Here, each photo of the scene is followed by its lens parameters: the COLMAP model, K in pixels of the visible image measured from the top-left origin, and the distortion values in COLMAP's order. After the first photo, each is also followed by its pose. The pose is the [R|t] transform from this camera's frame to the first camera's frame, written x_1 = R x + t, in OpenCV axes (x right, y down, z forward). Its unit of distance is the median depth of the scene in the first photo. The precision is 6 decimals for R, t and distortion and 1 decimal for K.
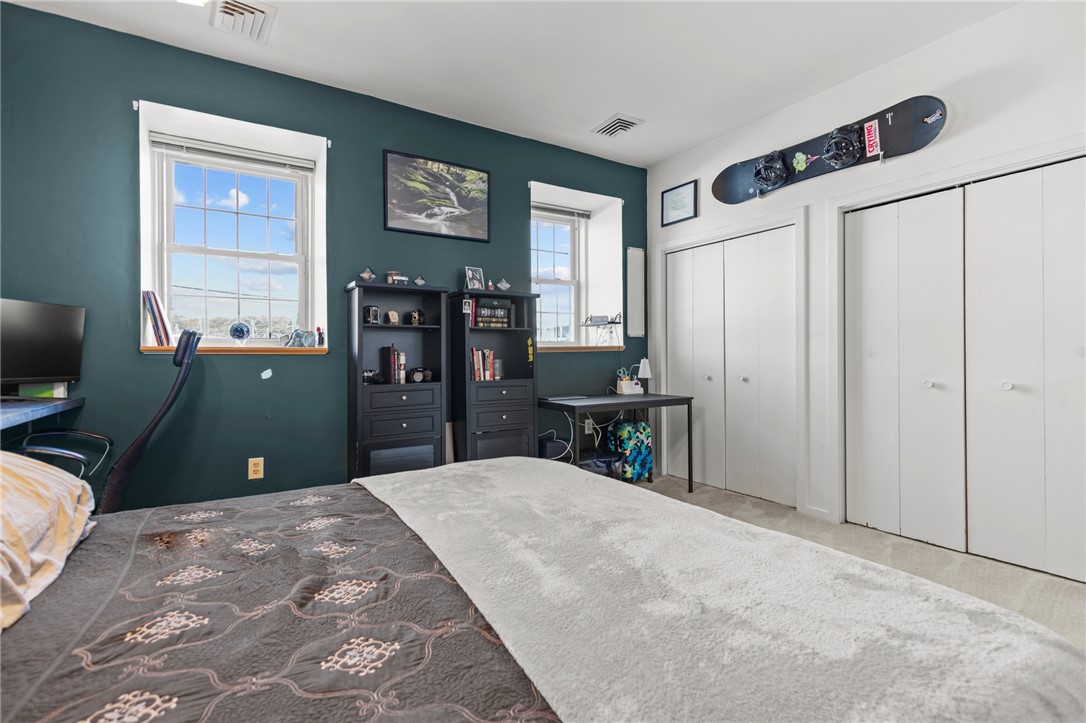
lens RADIAL K [[508.0, 0, 550.1], [0, 508.0, 350.4], [0, 0, 1]] dist [0.009926, -0.002413]
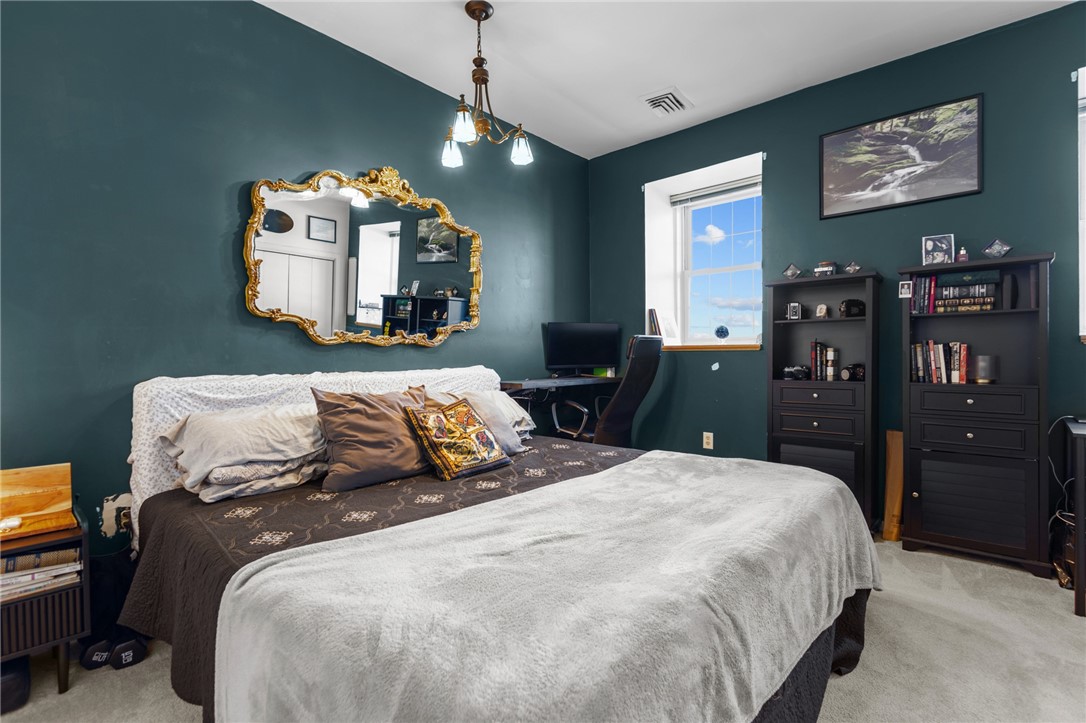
lens RADIAL K [[508.0, 0, 552.5], [0, 508.0, 362.2], [0, 0, 1]] dist [0.009926, -0.002413]
pose [[0.281003, 0.012836, -0.959621, 0.431917], [0.007401, 0.999852, 0.015542, 0.011561], [0.959678, -0.011469, 0.280866, 0.229060]]
